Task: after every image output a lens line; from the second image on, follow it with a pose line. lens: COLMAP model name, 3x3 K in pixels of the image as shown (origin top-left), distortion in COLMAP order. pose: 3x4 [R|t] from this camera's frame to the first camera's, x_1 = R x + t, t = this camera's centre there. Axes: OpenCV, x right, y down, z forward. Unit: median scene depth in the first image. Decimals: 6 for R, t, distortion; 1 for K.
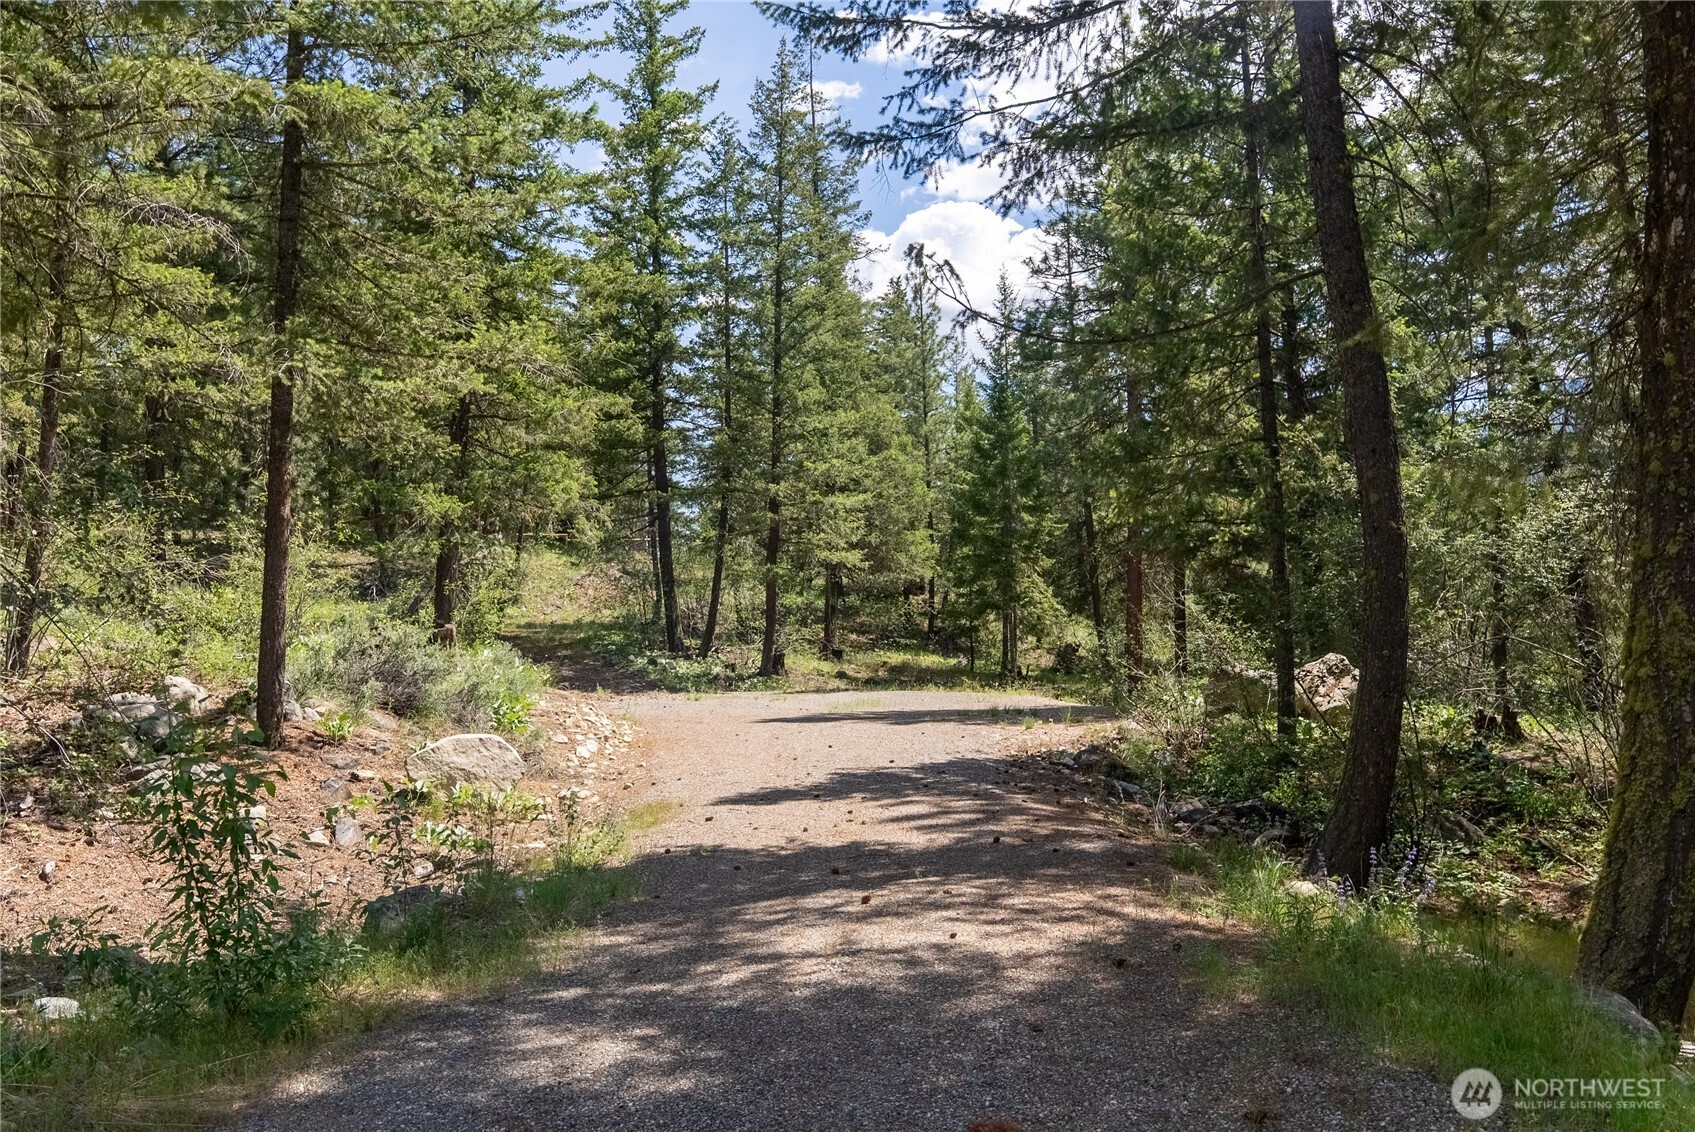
lens RADIAL K [[1361.9, 0, 853.7], [0, 1361.9, 554.1], [0, 0, 1]] dist [0.002758, 0.002514]
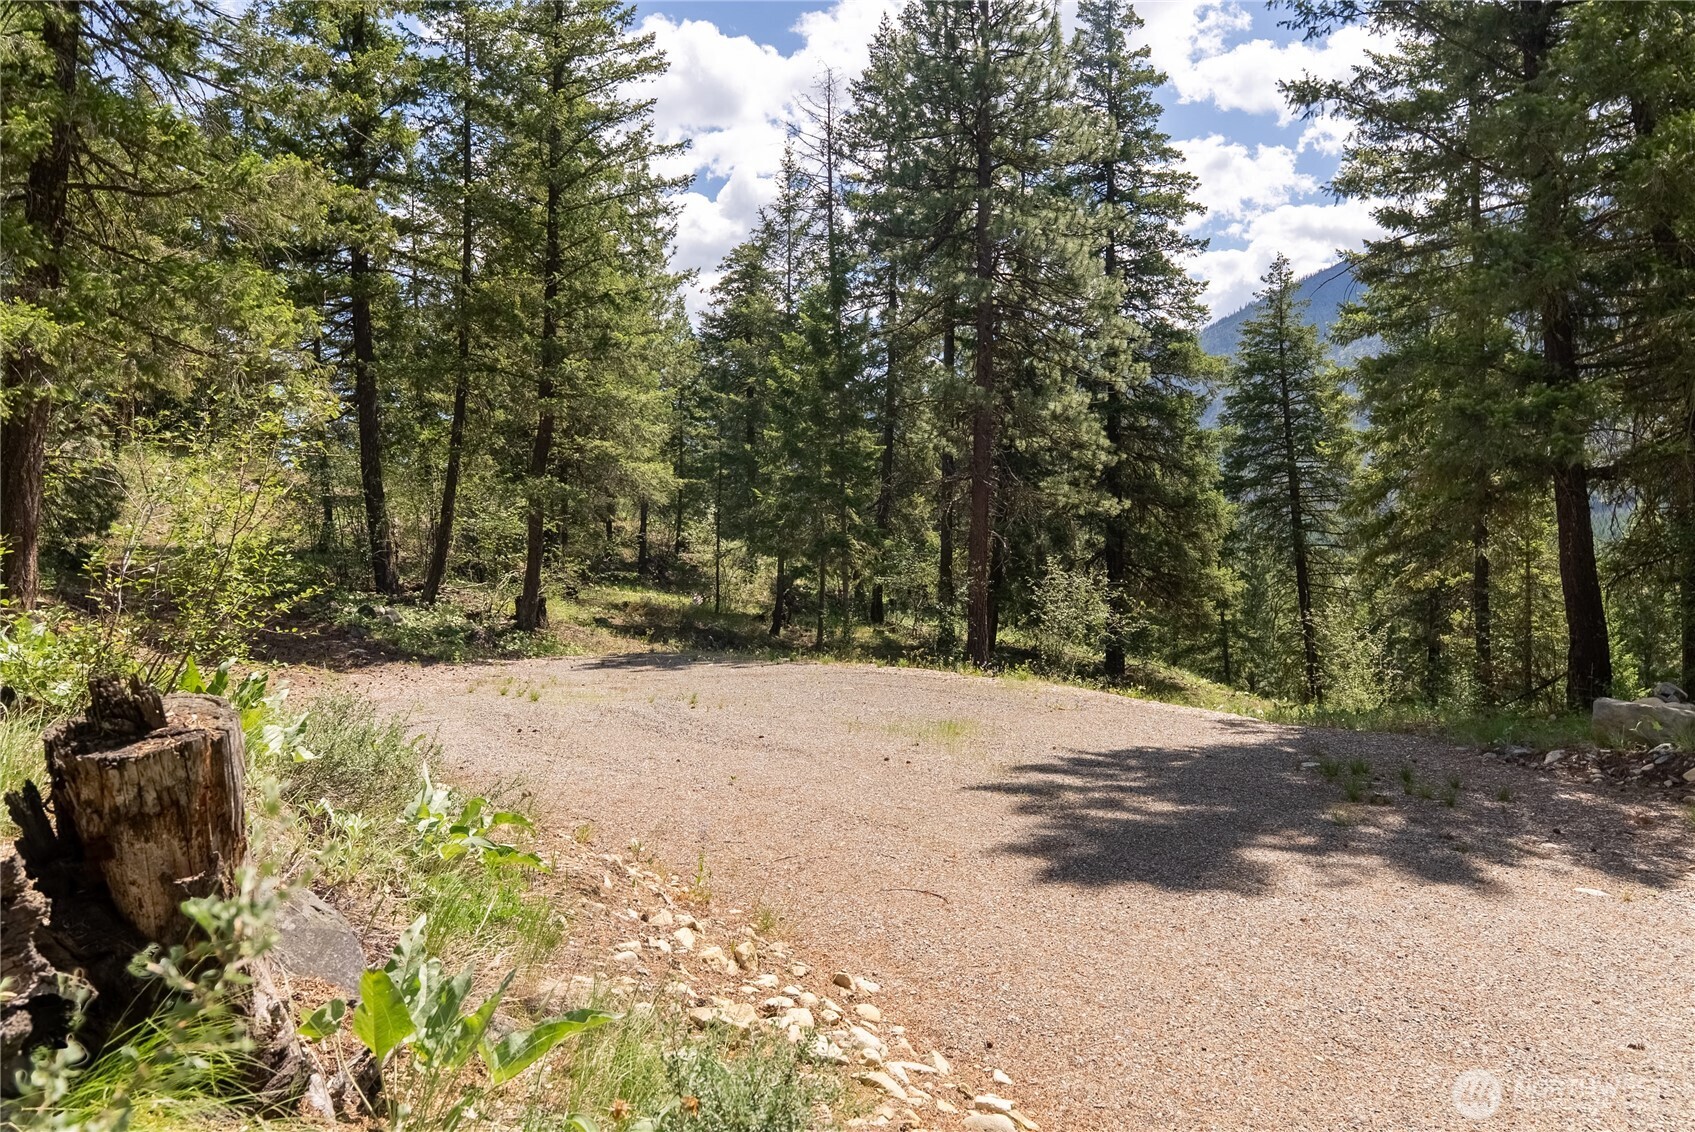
lens RADIAL K [[1133.0, 0, 831.8], [0, 1133.0, 560.7], [0, 0, 1]] dist [-0.003697, -0.012543]
pose [[0.939900, 0.019756, 0.340878, -0.124888], [-0.040871, 0.997656, 0.054873, 0.013293], [-0.338995, -0.065507, 0.938505, 0.395782]]
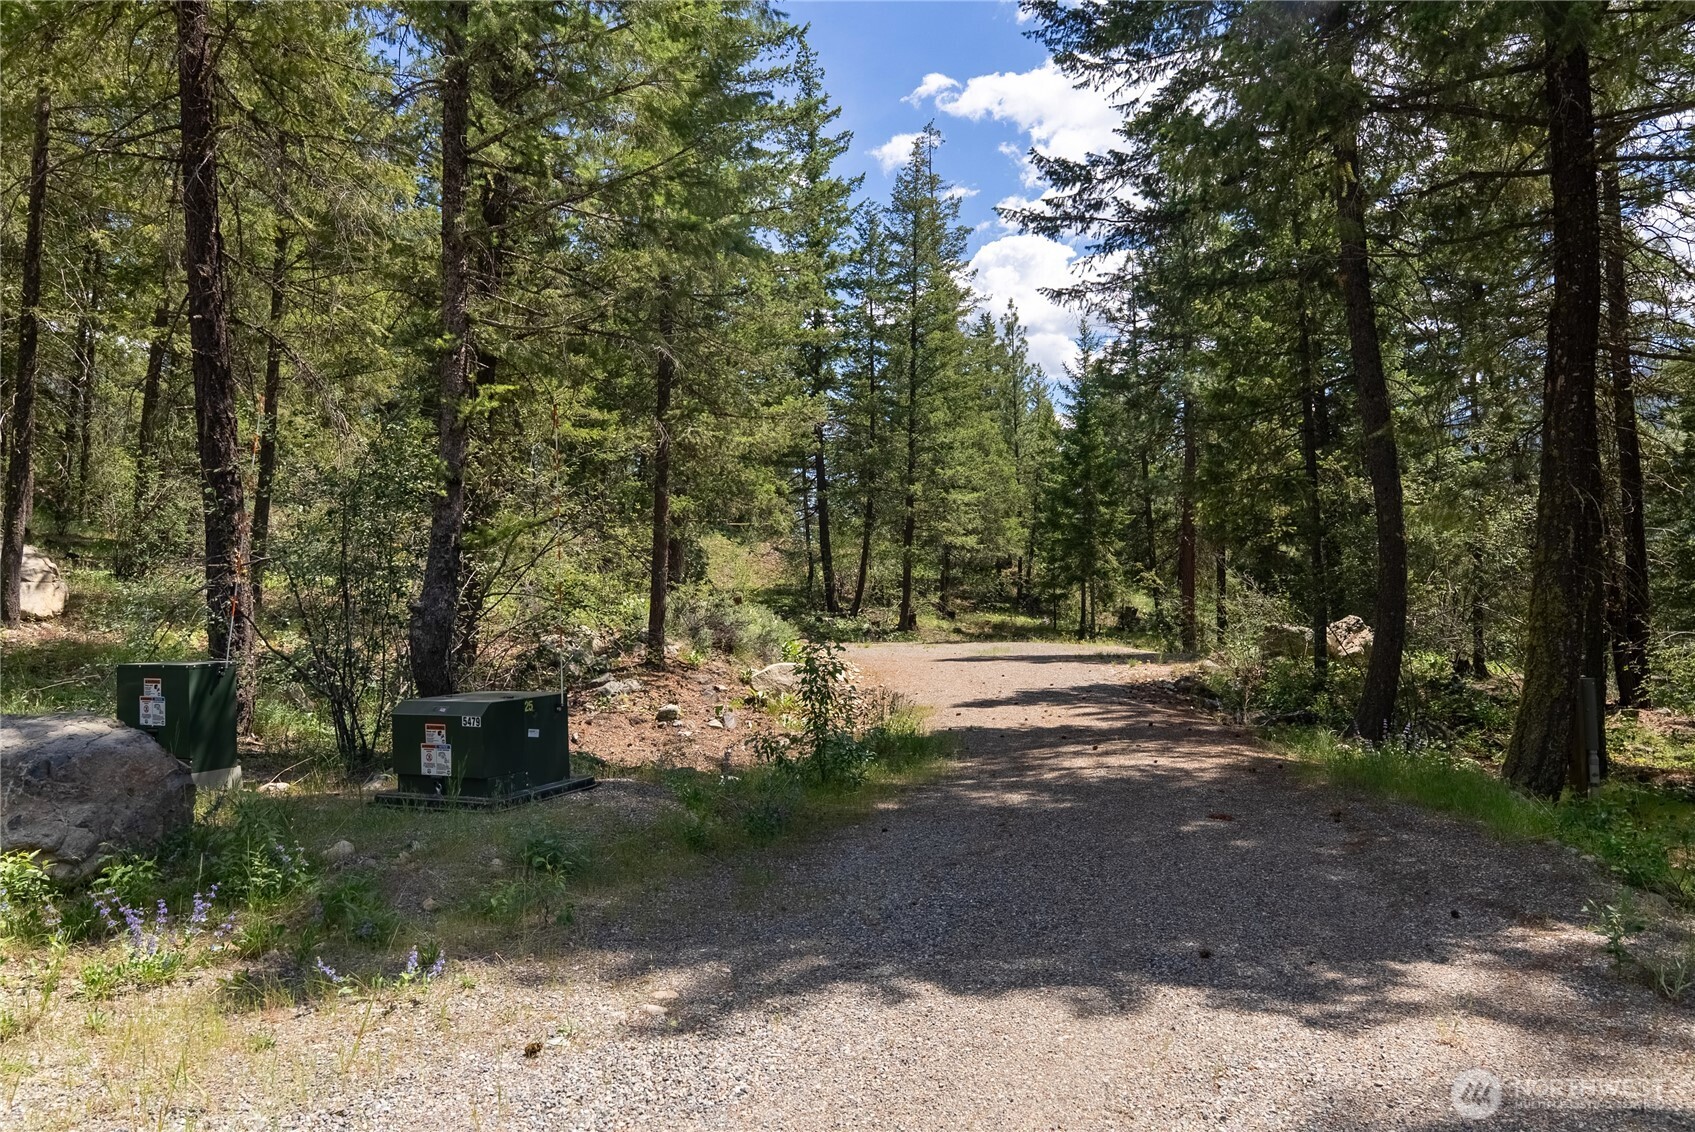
lens RADIAL K [[1133.0, 0, 852.0], [0, 1133.0, 561.0], [0, 0, 1]] dist [-0.003697, -0.012543]
pose [[0.997619, 0.003531, -0.068879, -0.040628], [-0.001779, 0.999674, 0.025481, -0.006071], [0.068946, -0.025297, 0.997300, -0.098561]]
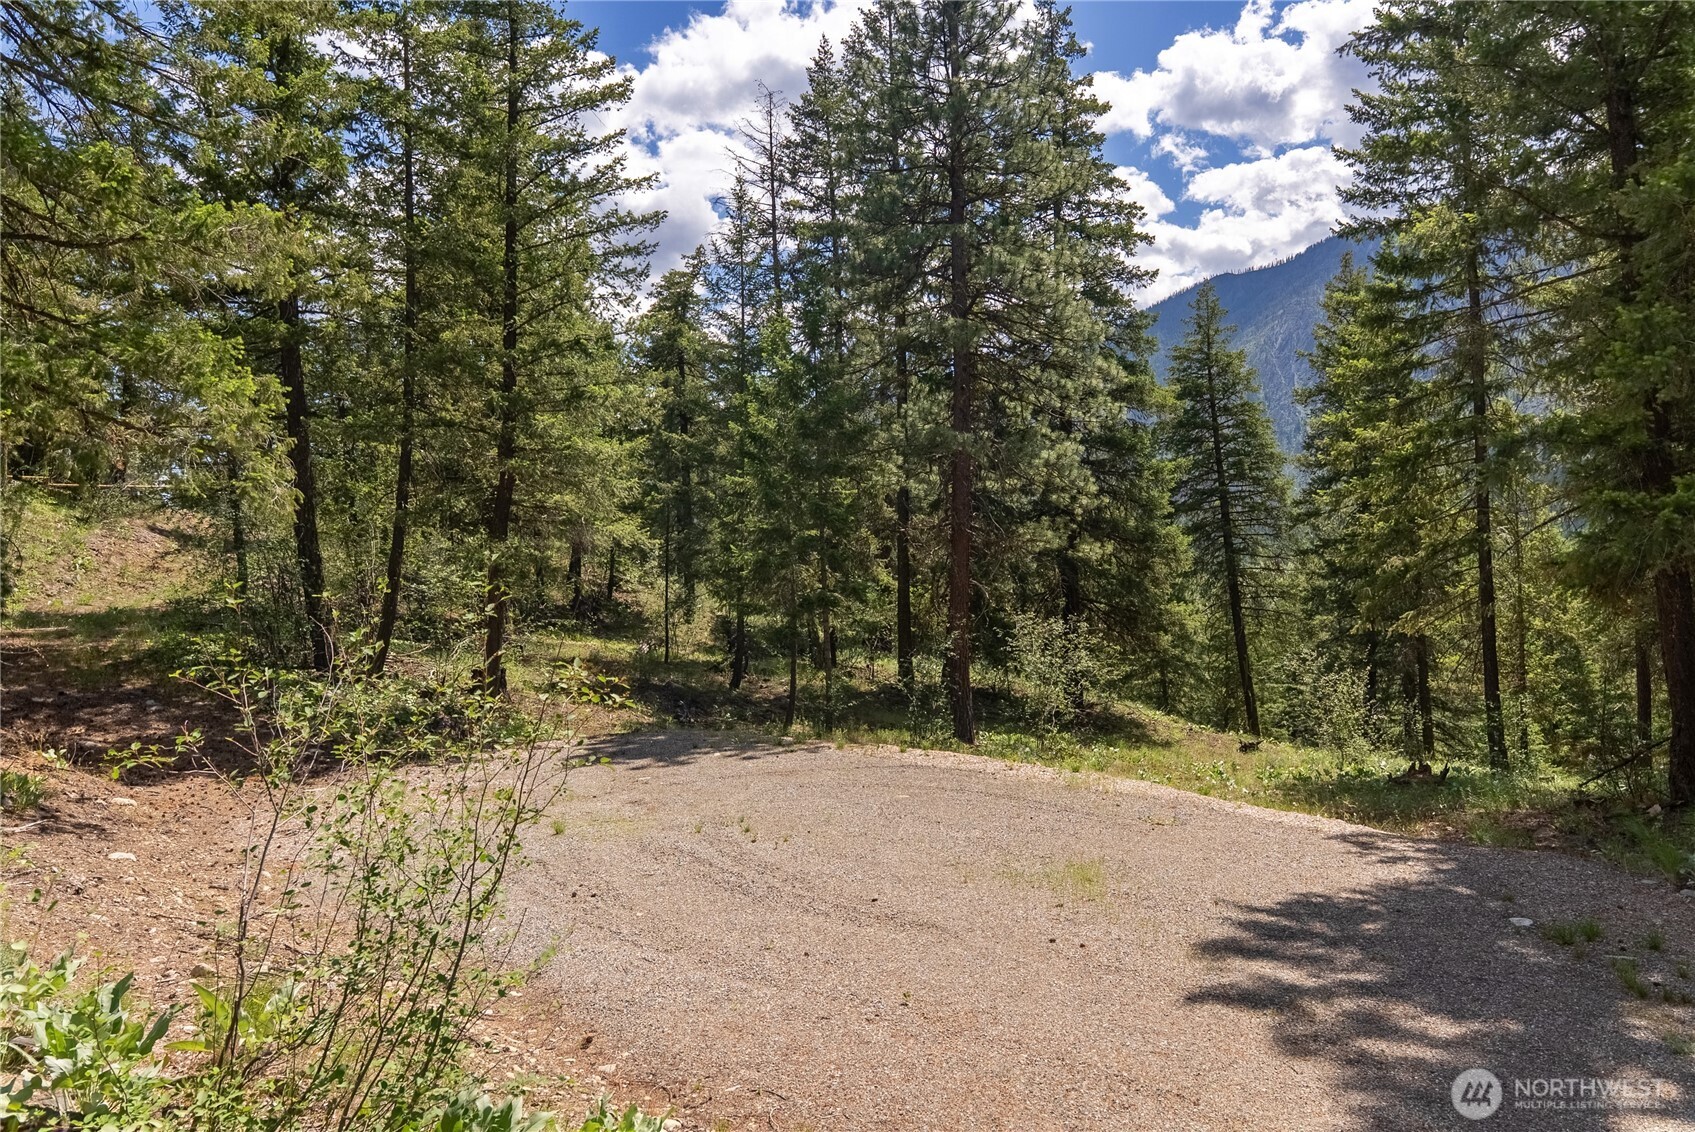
lens RADIAL K [[1133.0, 0, 829.6], [0, 1133.0, 558.2], [0, 0, 1]] dist [-0.003697, -0.012543]
pose [[0.906356, 0.006346, 0.422466, -0.155320], [-0.025041, 0.998936, 0.038716, -0.008940], [-0.421771, -0.045670, 0.905551, 0.453729]]
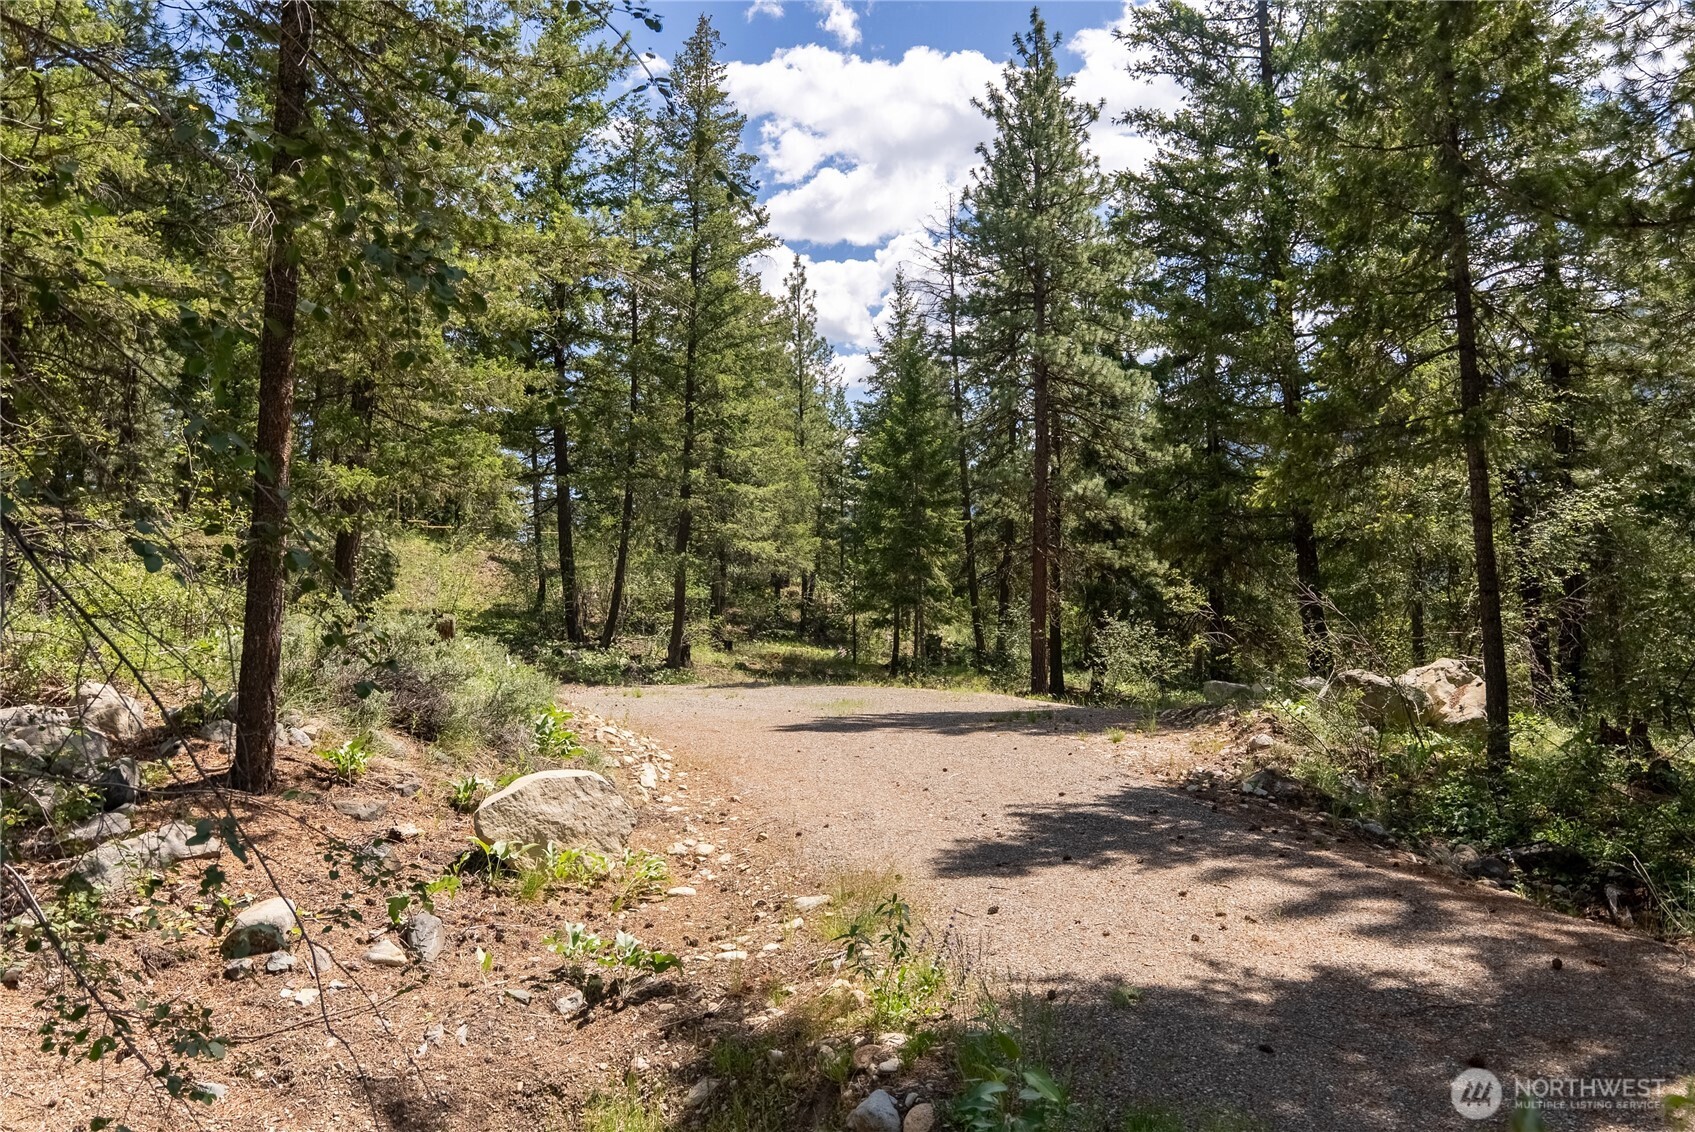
lens RADIAL K [[1229.8, 0, 840.3], [0, 1229.8, 562.3], [0, 0, 1]] dist [-0.010461, -0.000086]
pose [[0.989187, 0.019086, 0.145410, -0.079780], [-0.020363, 0.999766, 0.007296, 0.005391], [-0.145237, -0.010178, 0.989345, 0.119315]]
